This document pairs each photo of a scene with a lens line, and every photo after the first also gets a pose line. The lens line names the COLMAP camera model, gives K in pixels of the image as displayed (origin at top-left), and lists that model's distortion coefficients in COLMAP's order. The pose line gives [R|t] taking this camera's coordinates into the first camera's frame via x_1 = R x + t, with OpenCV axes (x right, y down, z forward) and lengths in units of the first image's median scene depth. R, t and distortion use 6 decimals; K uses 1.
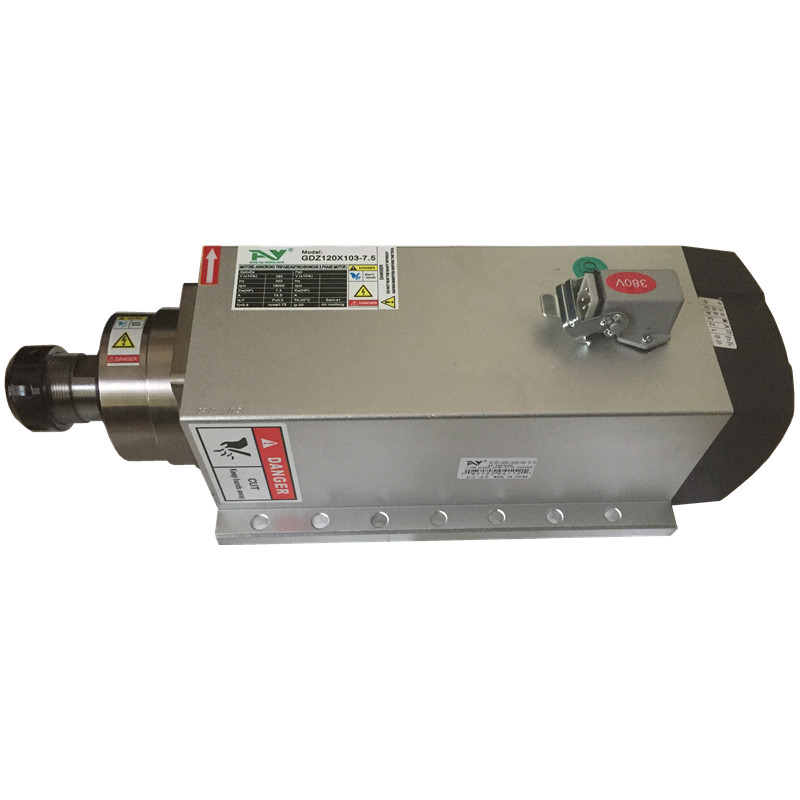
lens RADIAL K [[857.9, 0, 417.5], [0, 857.9, 434.6], [0, 0, 1]] dist [0.024121, 0.000000]
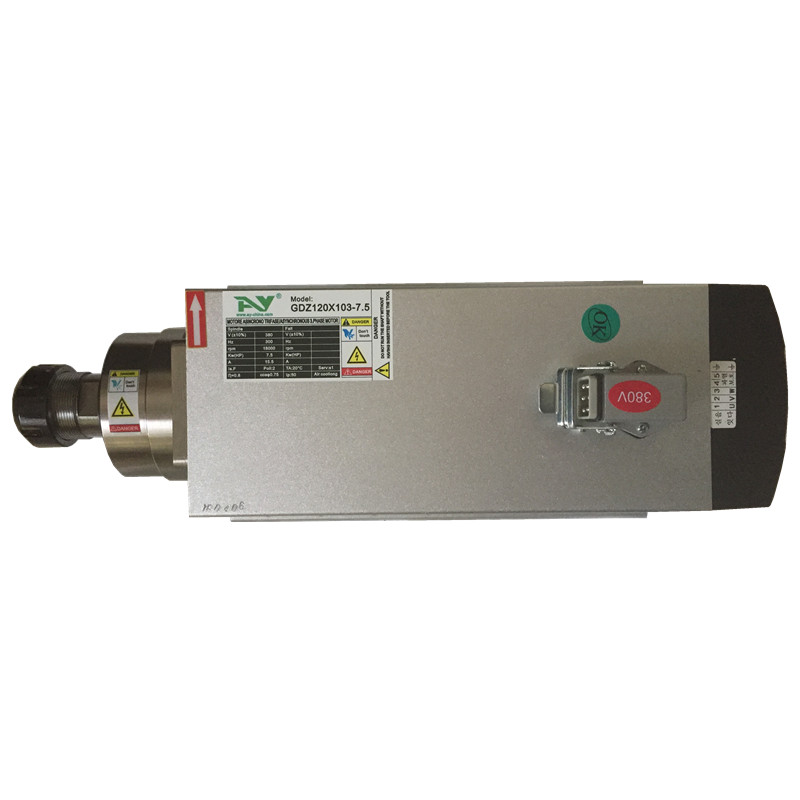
lens RADIAL K [[857.9, 0, 380.7], [0, 857.9, 431.8], [0, 0, 1]] dist [0.024121, 0.000000]
pose [[0.998696, 0.029873, -0.041389, 0.005955], [-0.000964, 0.821750, 0.569847, -0.639598], [0.051035, -0.569064, 0.820708, 0.162018]]
